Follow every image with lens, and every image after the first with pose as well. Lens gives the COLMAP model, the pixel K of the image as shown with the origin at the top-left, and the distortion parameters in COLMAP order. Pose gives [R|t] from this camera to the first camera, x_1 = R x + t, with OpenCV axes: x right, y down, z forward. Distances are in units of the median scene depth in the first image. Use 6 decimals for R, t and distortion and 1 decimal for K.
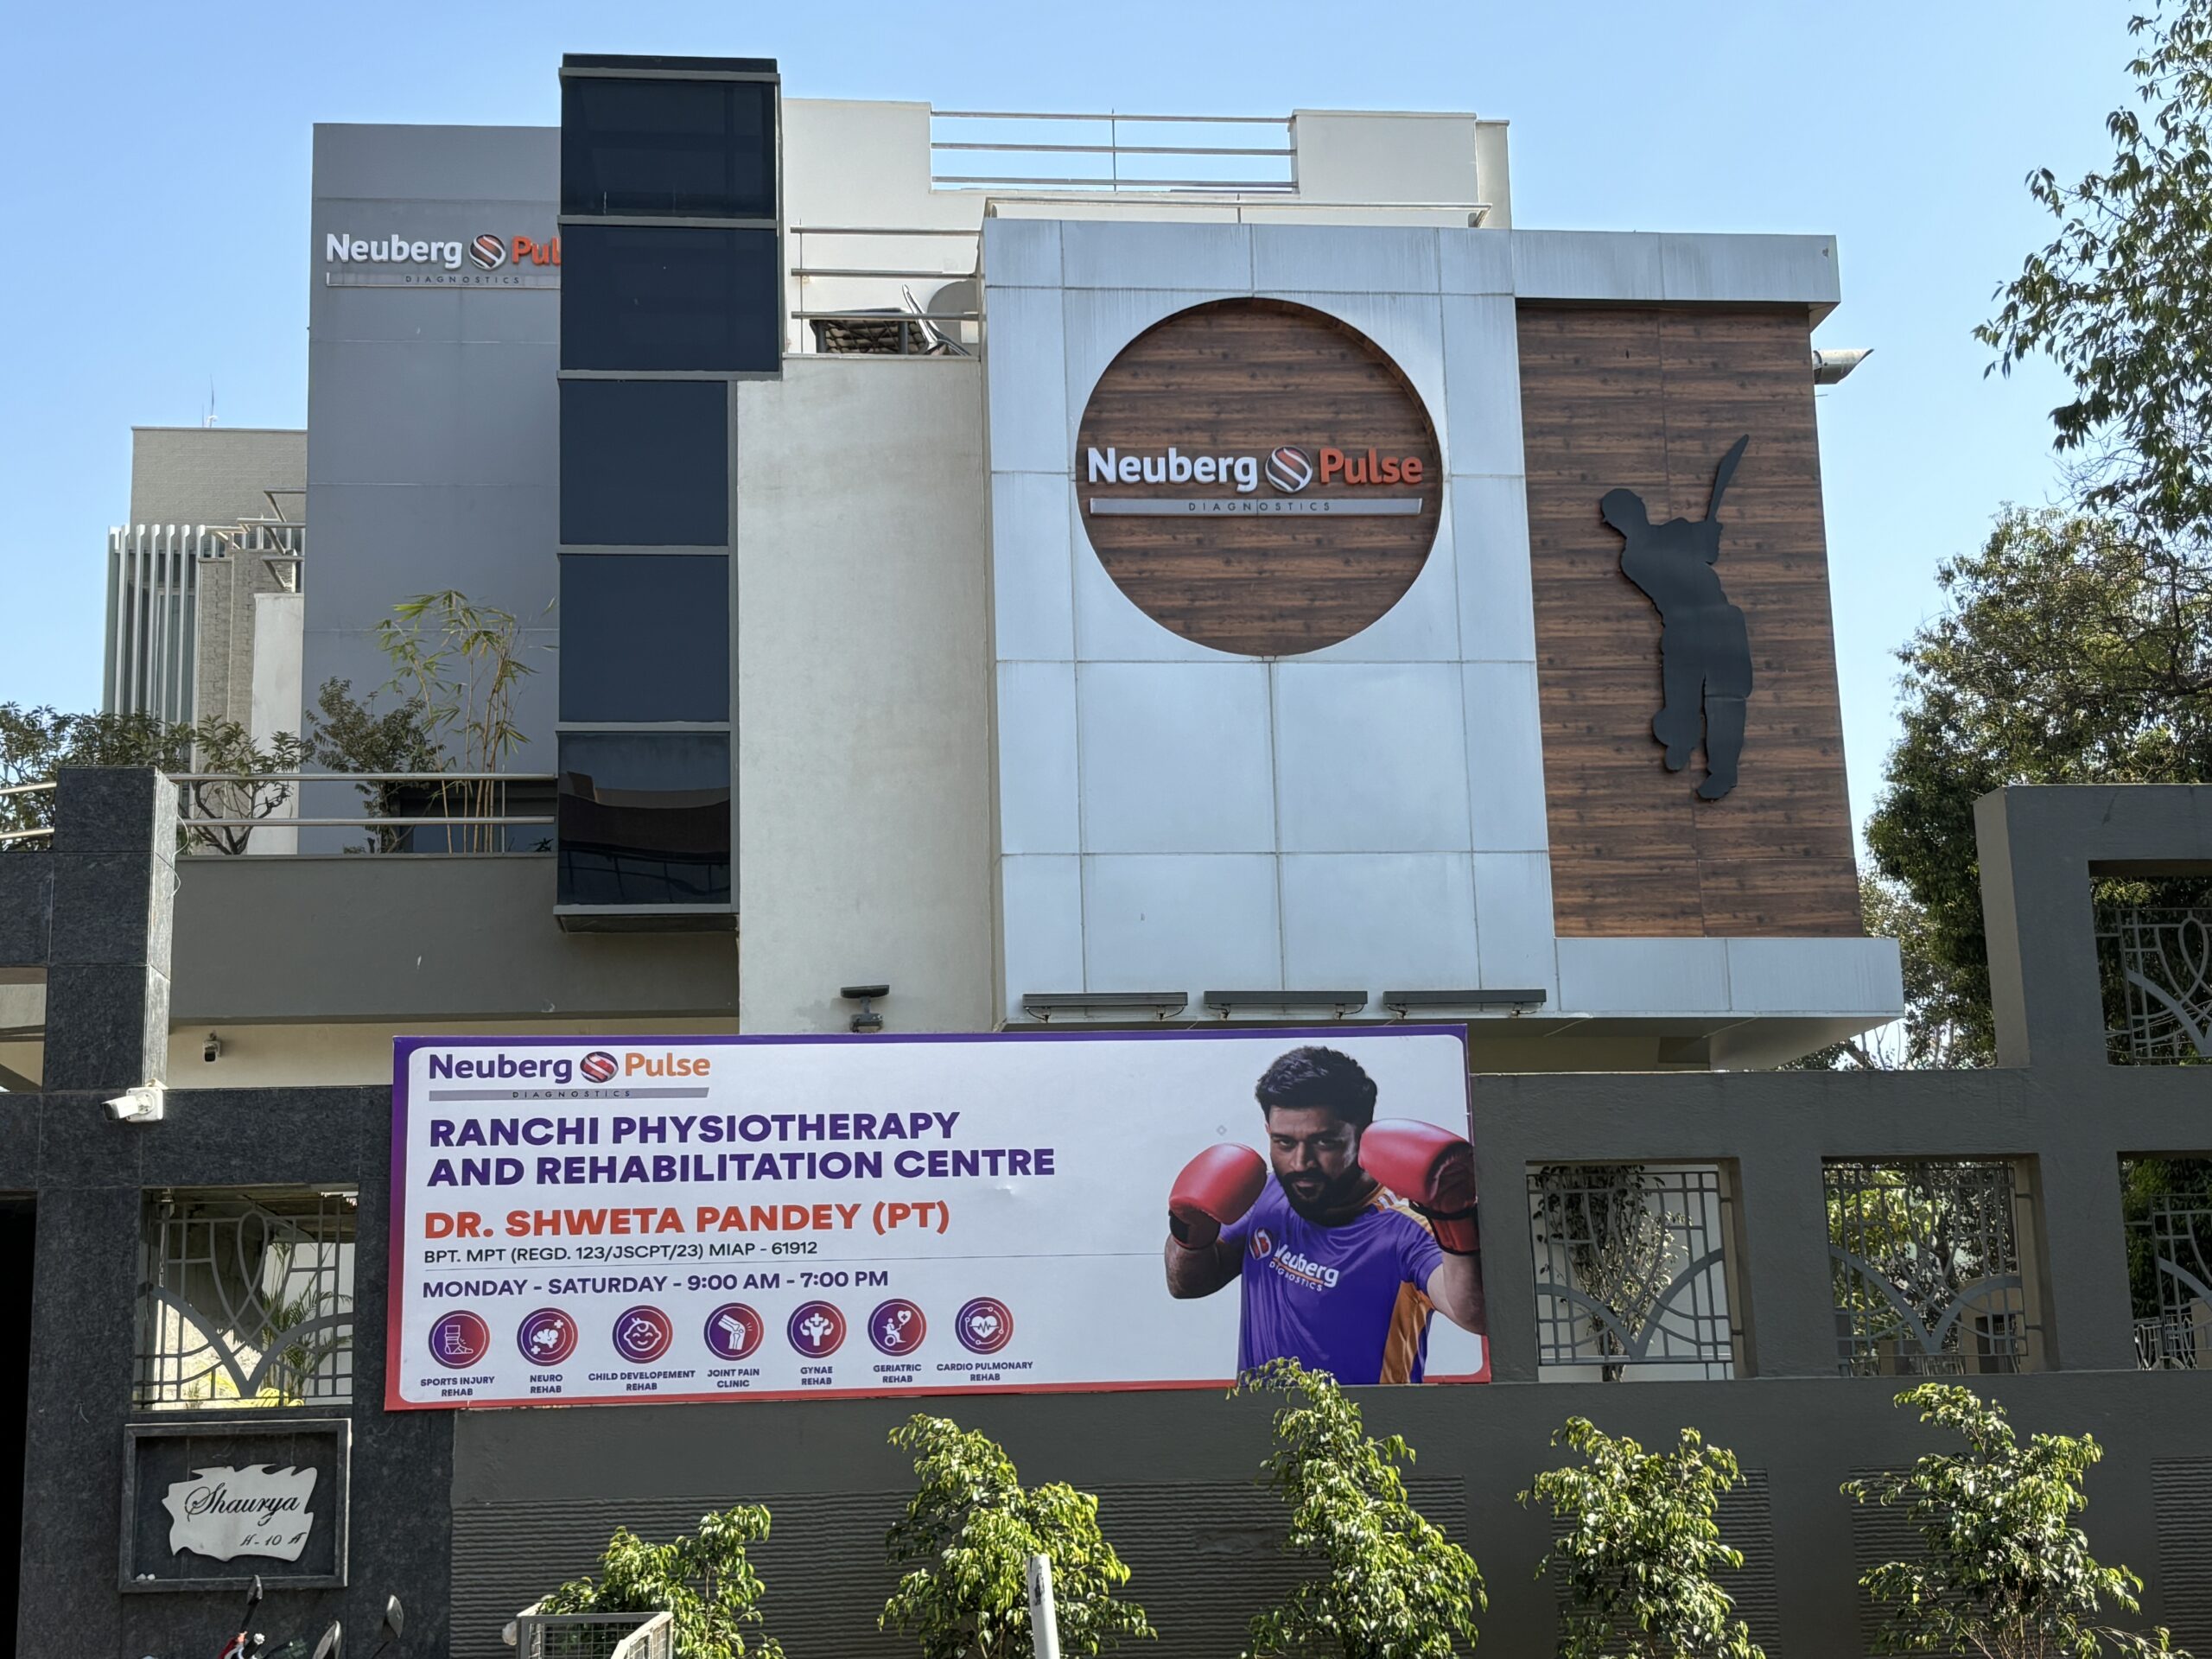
lens RADIAL K [[3078.3, 0, 1100.2], [0, 3078.3, 820.3], [0, 0, 1]] dist [0.125872, 0.000000]
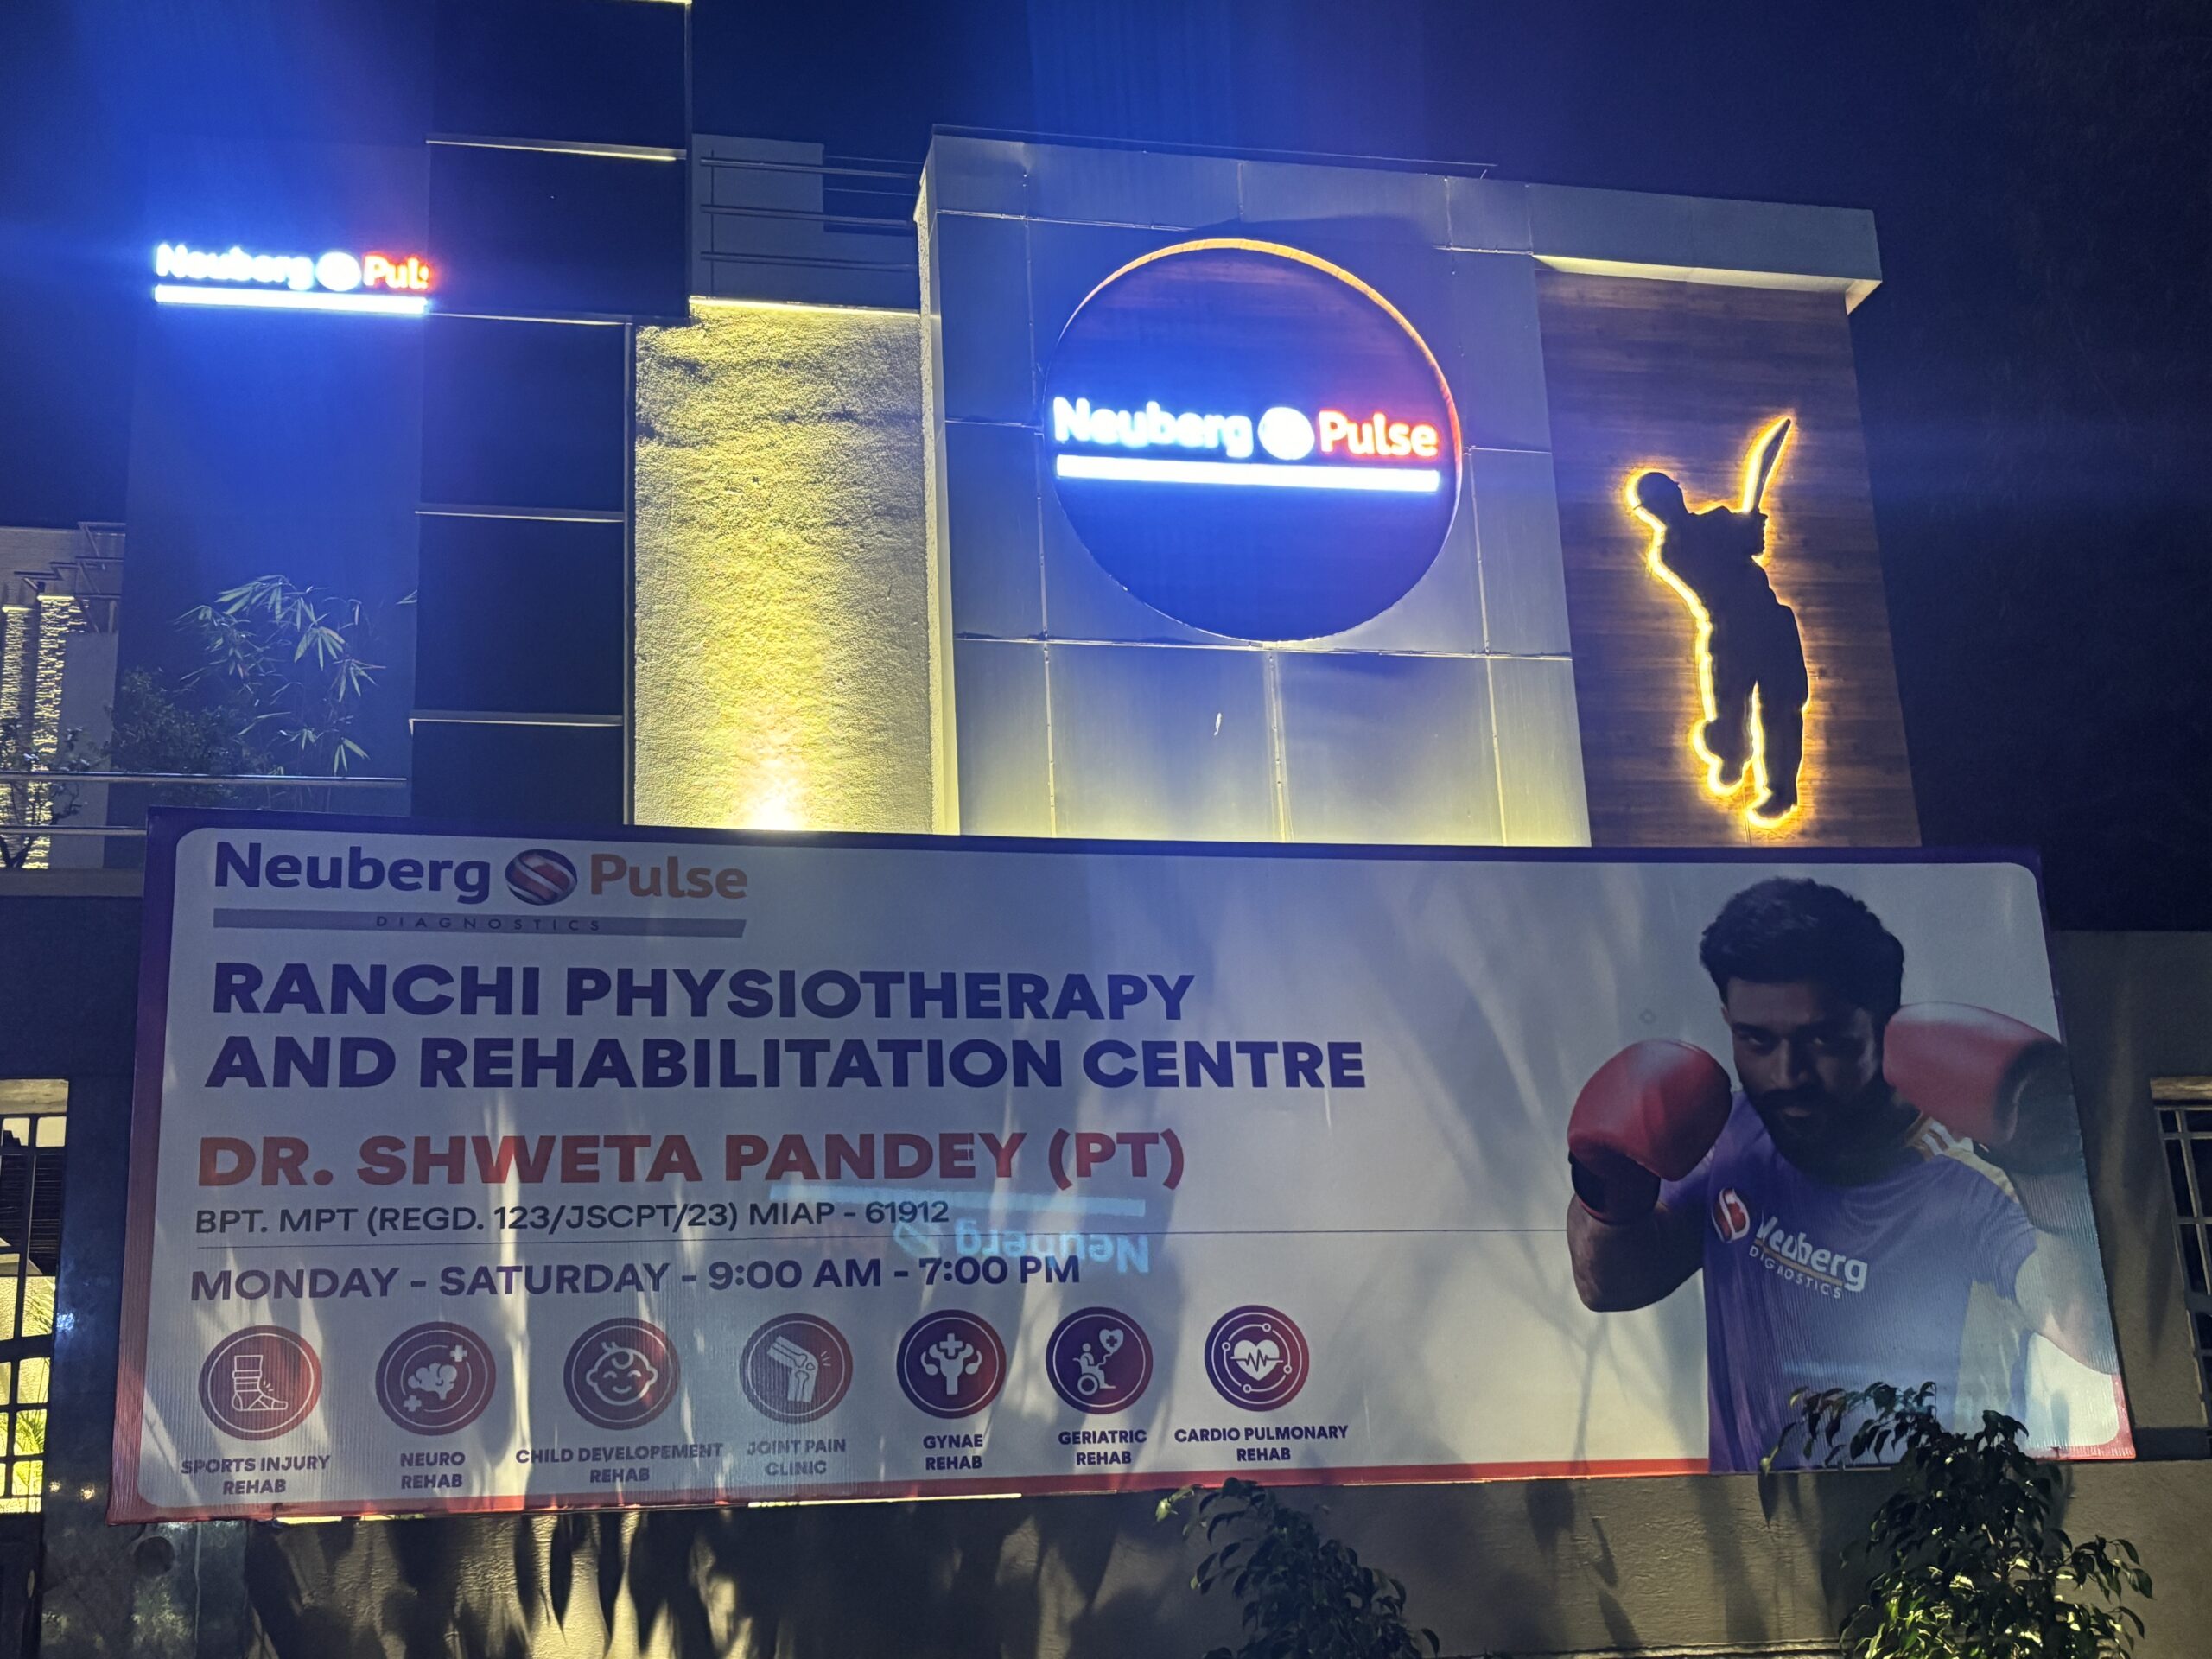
lens RADIAL K [[2767.0, 0, 1111.4], [0, 2767.0, 839.5], [0, 0, 1]] dist [0.095423, 0.000000]
pose [[0.995501, 0.011638, 0.094029, -0.109139], [-0.004105, 0.996794, -0.079906, 0.111731], [-0.094658, 0.079161, 0.992358, 0.511780]]
